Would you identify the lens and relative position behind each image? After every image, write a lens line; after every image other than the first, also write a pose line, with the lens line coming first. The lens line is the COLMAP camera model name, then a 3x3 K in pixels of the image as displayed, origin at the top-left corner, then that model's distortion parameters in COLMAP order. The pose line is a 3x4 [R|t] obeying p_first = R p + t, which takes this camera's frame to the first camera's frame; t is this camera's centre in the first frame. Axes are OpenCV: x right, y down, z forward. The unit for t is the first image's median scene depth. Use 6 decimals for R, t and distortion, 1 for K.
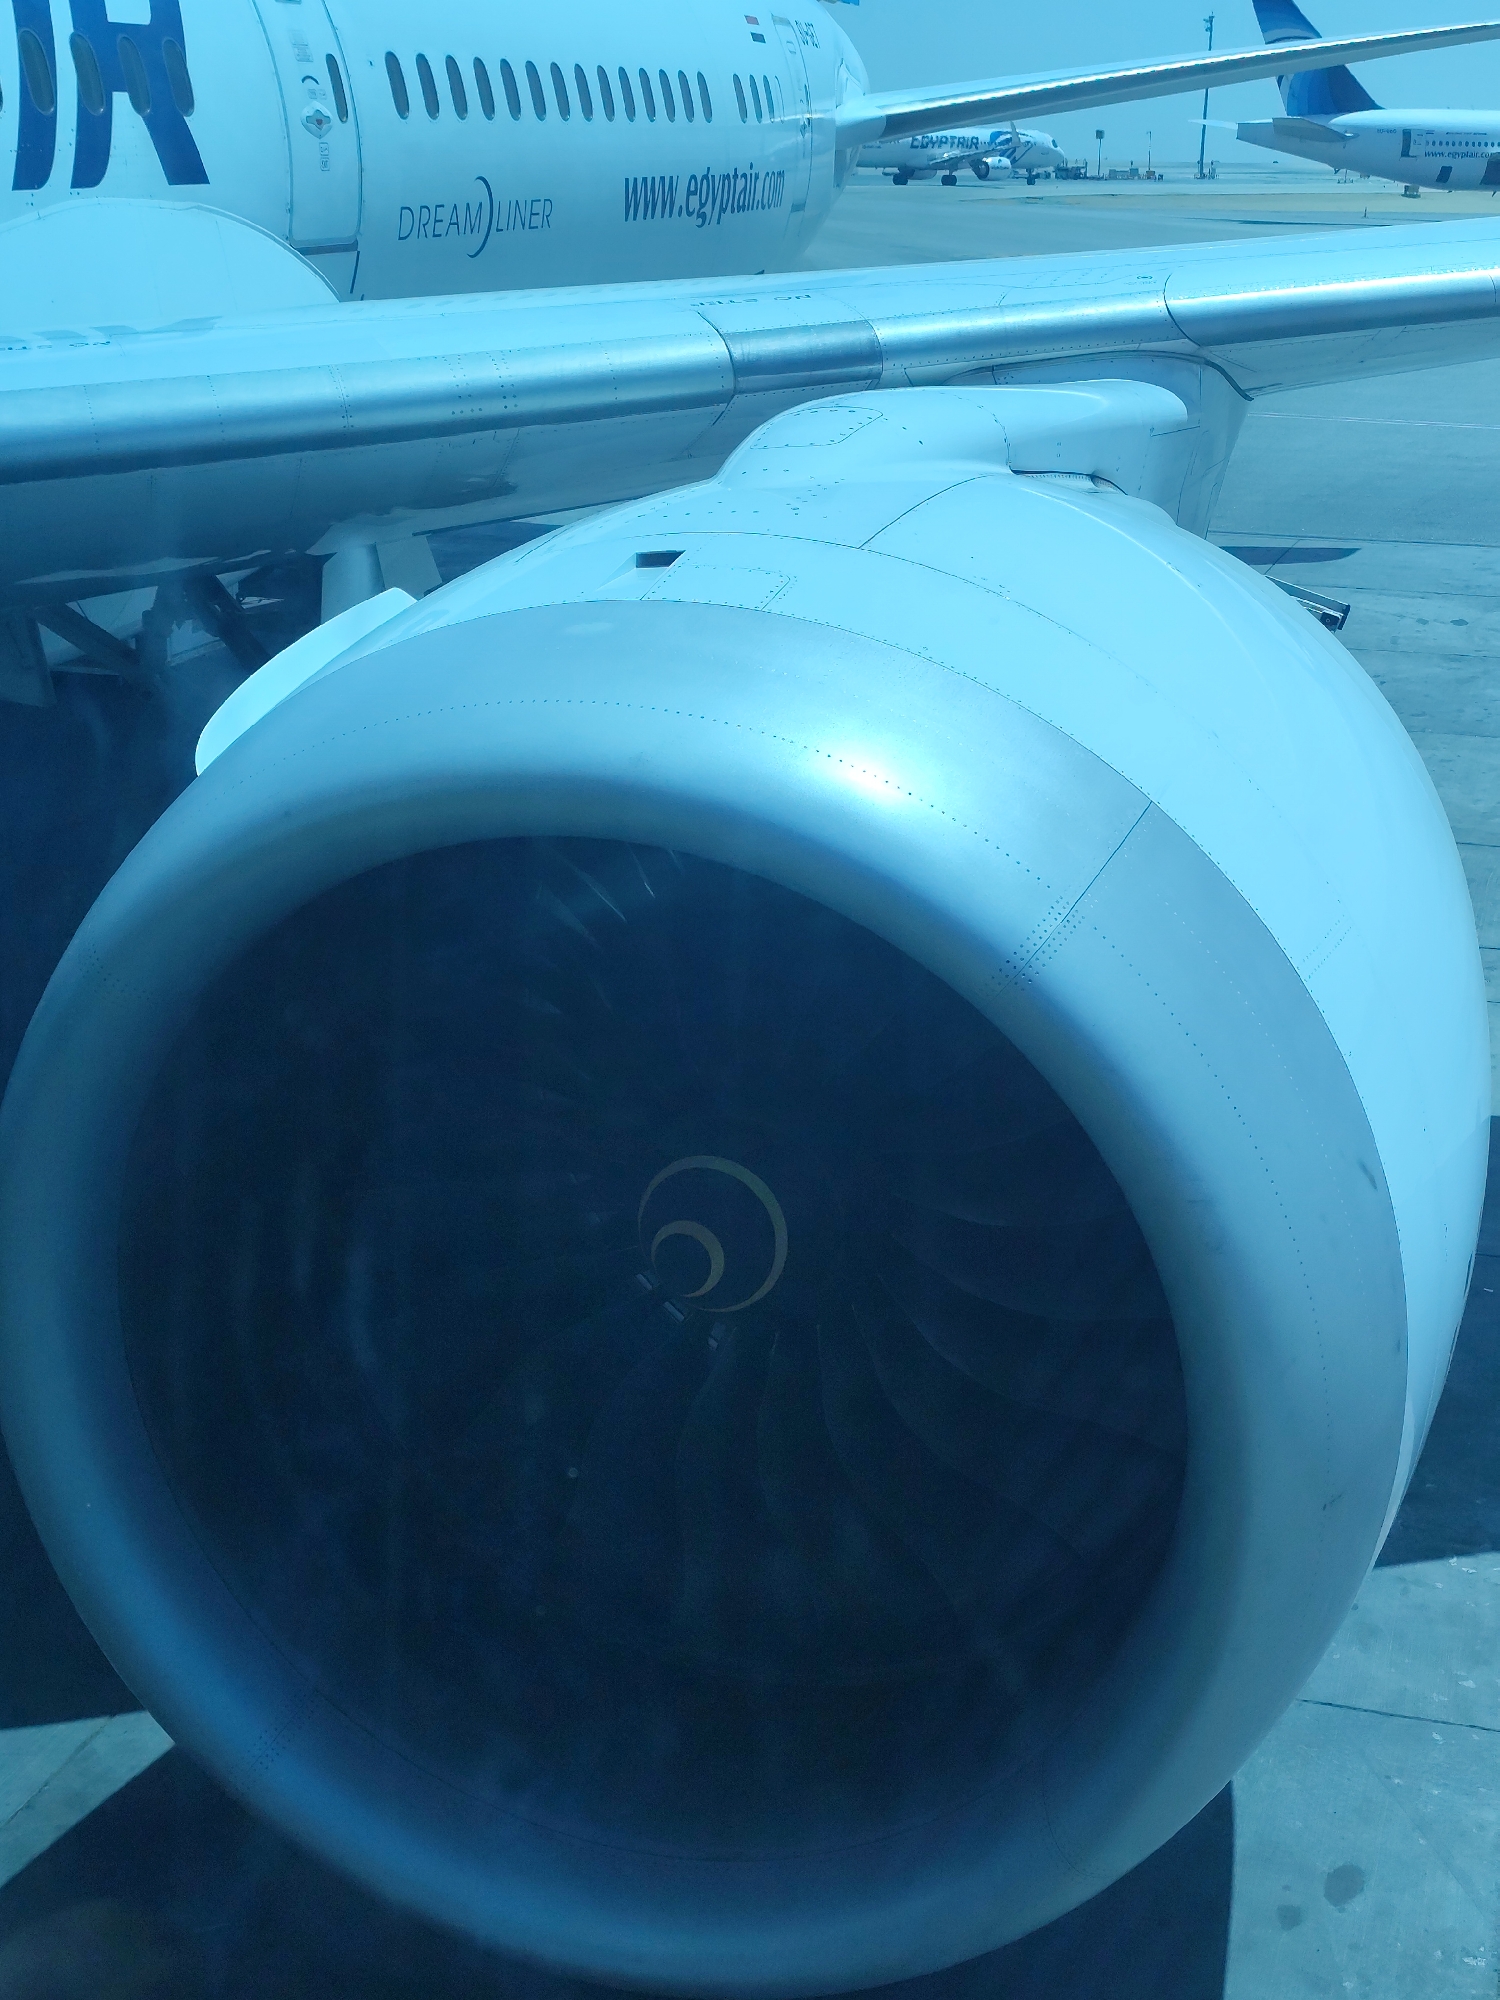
lens RADIAL K [[2942.1, 0, 752.7], [0, 2942.1, 994.8], [0, 0, 1]] dist [0.024105, 0.000000]
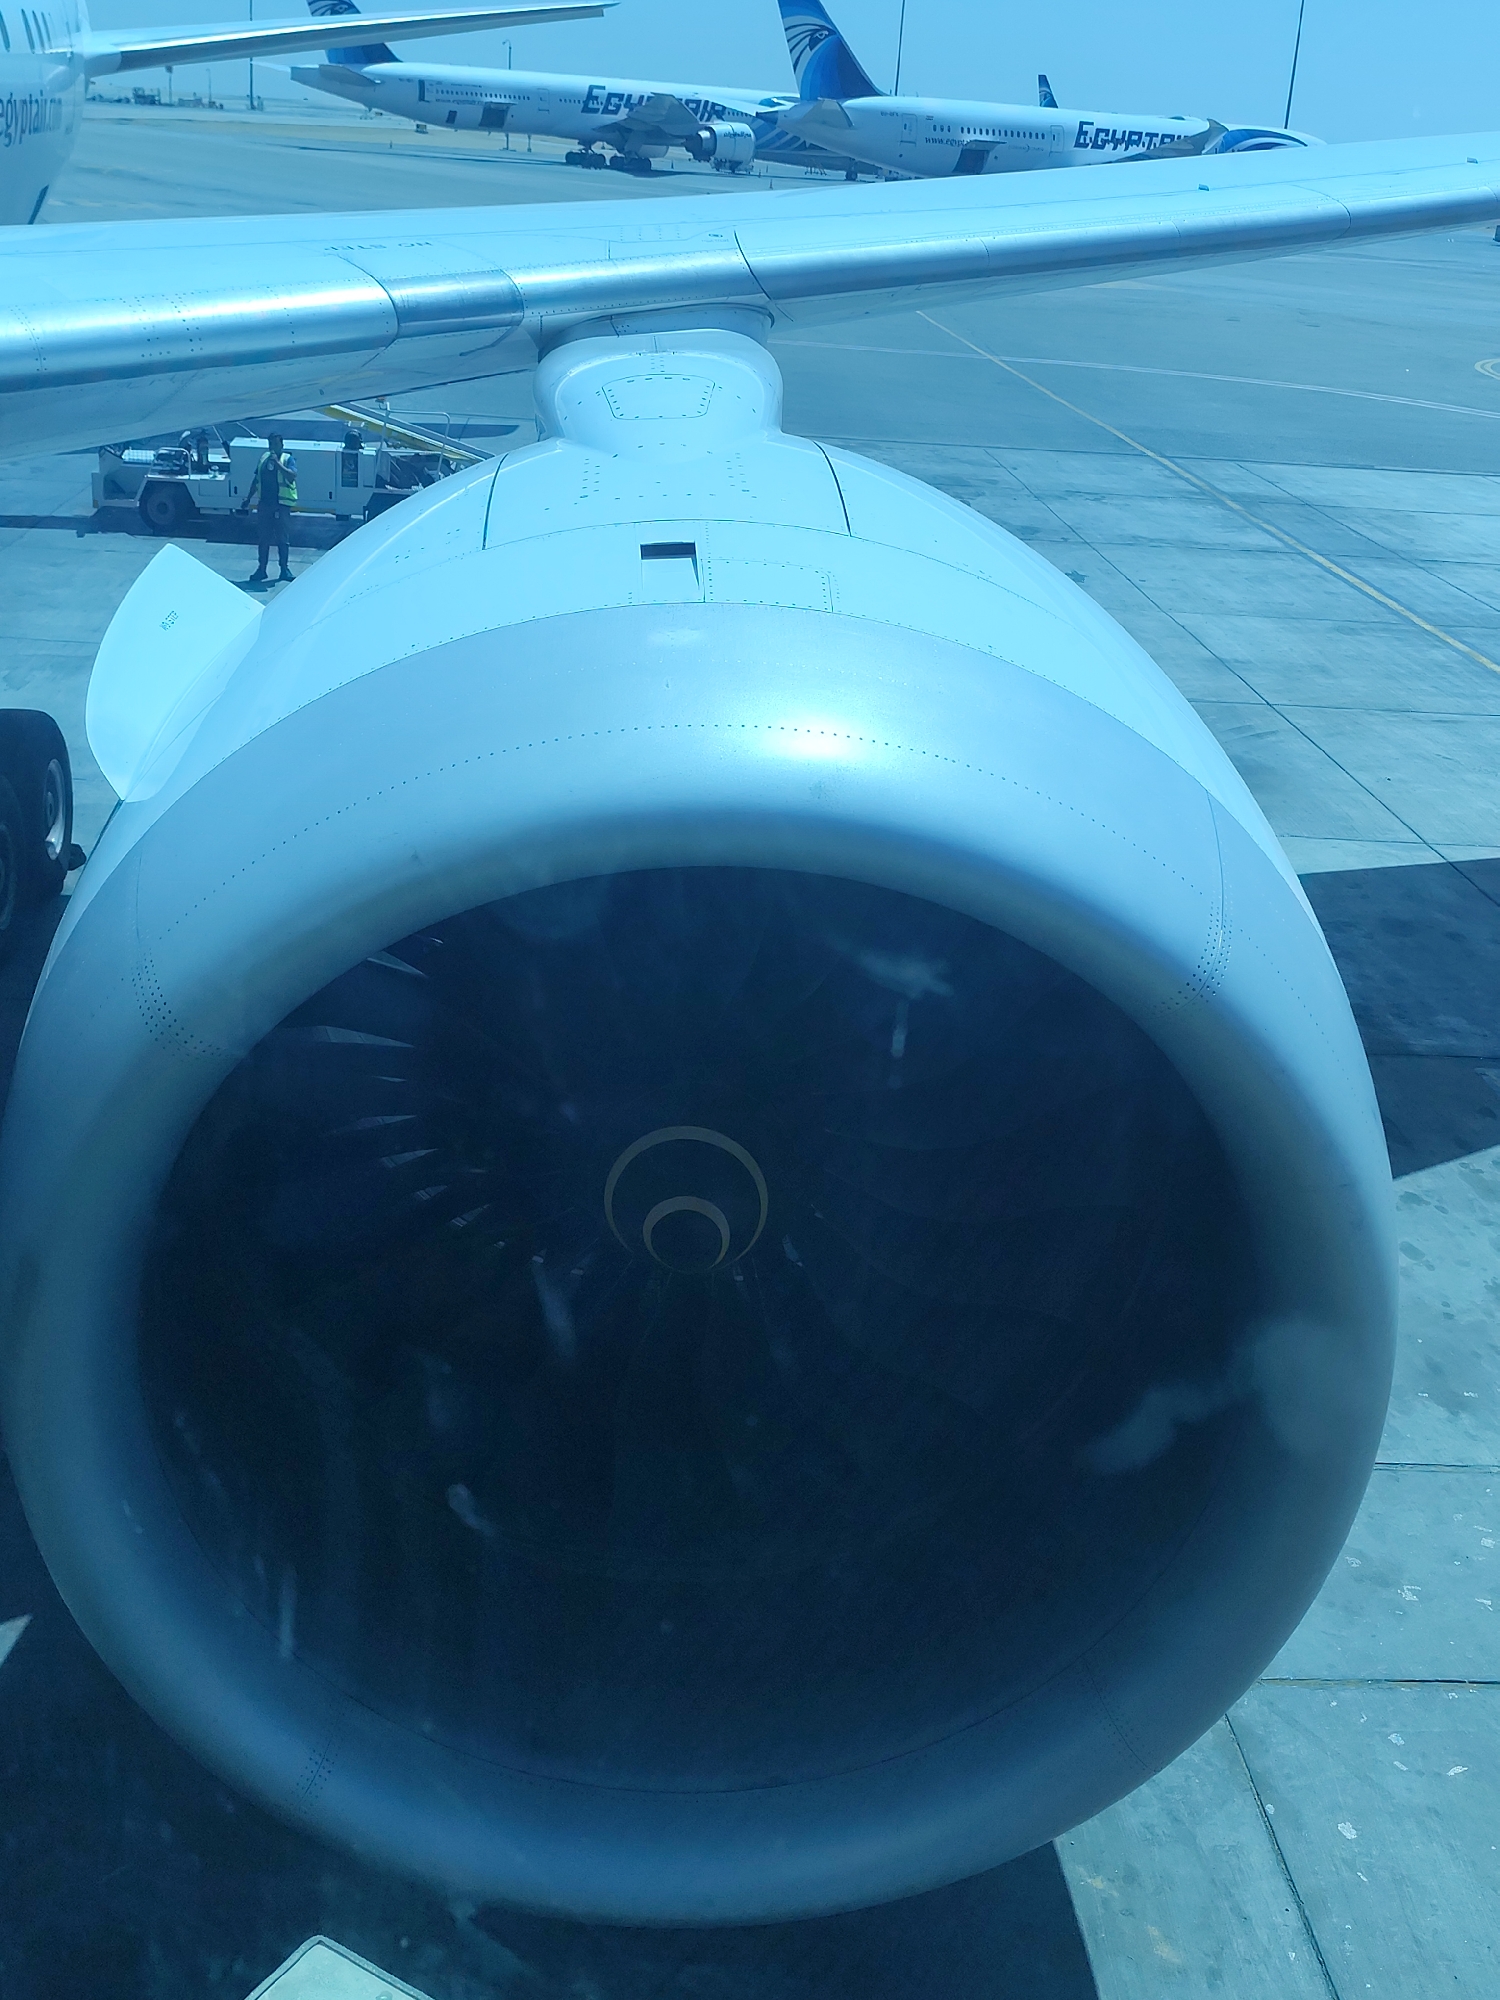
lens RADIAL K [[2208.9, 0, 747.7], [0, 2208.9, 1006.2], [0, 0, 1]] dist [-0.036257, 0.000000]
pose [[0.931690, -0.087897, 0.352461, -0.074087], [0.045916, 0.990997, 0.125763, -0.023518], [-0.360342, -0.100989, 0.927338, 0.077642]]
